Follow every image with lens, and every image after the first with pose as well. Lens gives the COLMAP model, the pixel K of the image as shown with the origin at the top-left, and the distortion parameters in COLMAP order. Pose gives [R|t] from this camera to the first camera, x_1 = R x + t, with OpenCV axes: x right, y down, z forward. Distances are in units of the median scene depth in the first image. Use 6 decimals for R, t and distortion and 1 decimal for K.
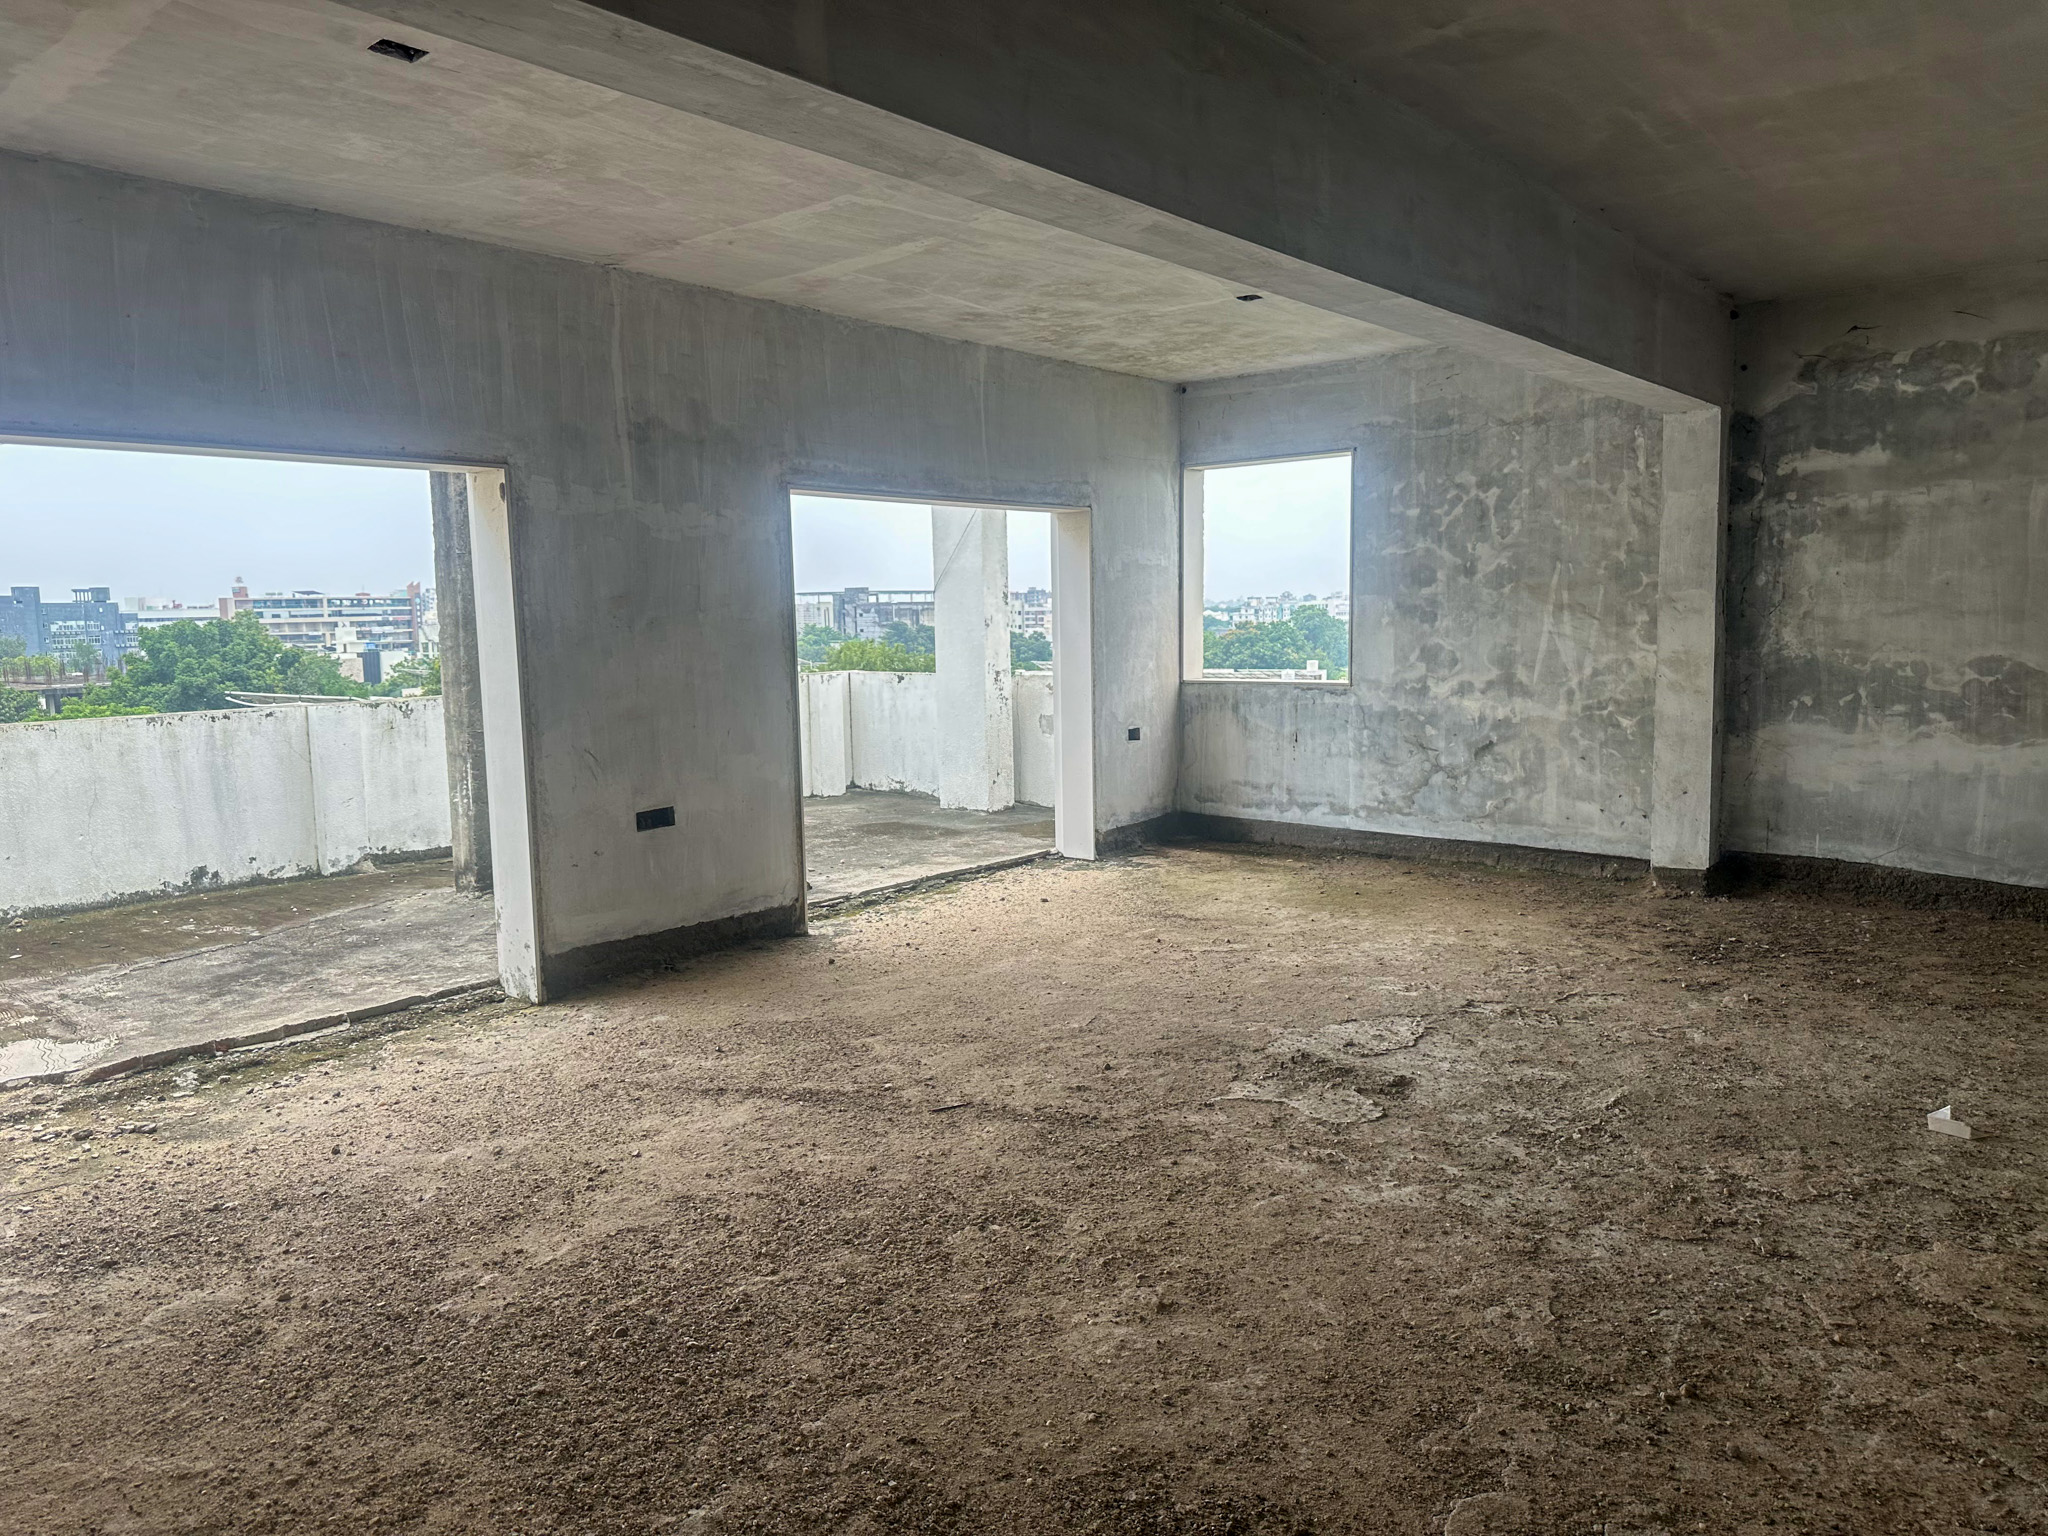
lens RADIAL K [[1455.9, 0, 1022.8], [0, 1455.9, 764.6], [0, 0, 1]] dist [0.058030, -0.069320]
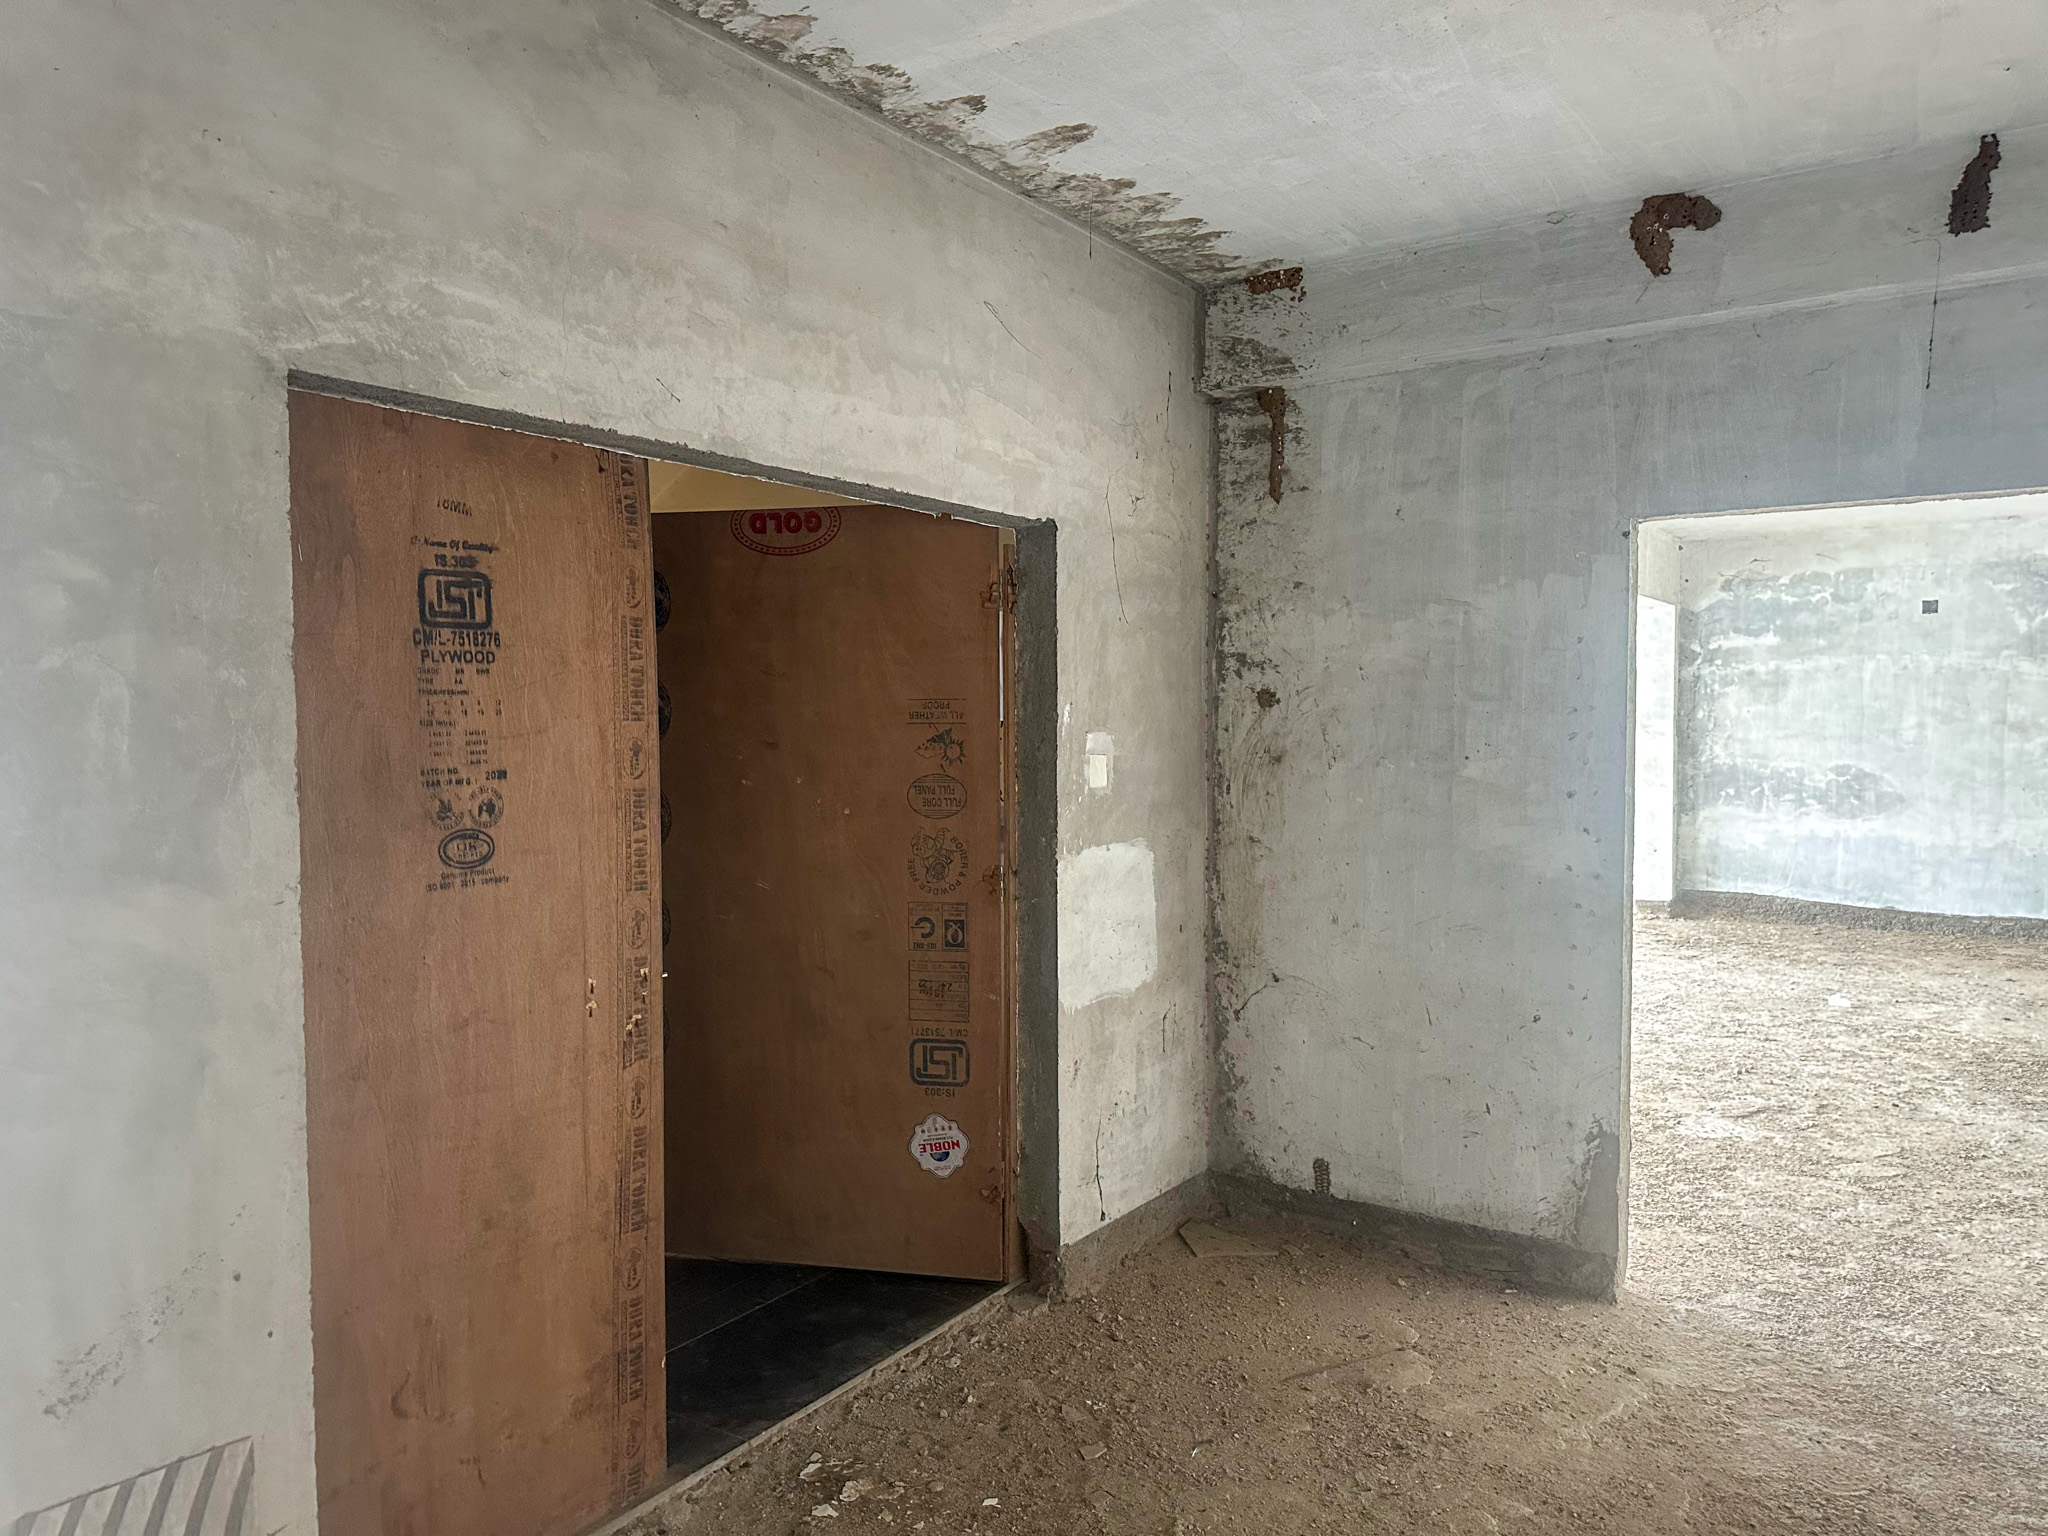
lens RADIAL K [[1455.9, 0, 1029.2], [0, 1455.9, 769.7], [0, 0, 1]] dist [0.058030, -0.069320]
pose [[0.995927, 0.014746, 0.088954, -0.366409], [-0.008326, 0.997362, -0.072112, 0.054493], [-0.089782, 0.071078, 0.993422, -0.510850]]
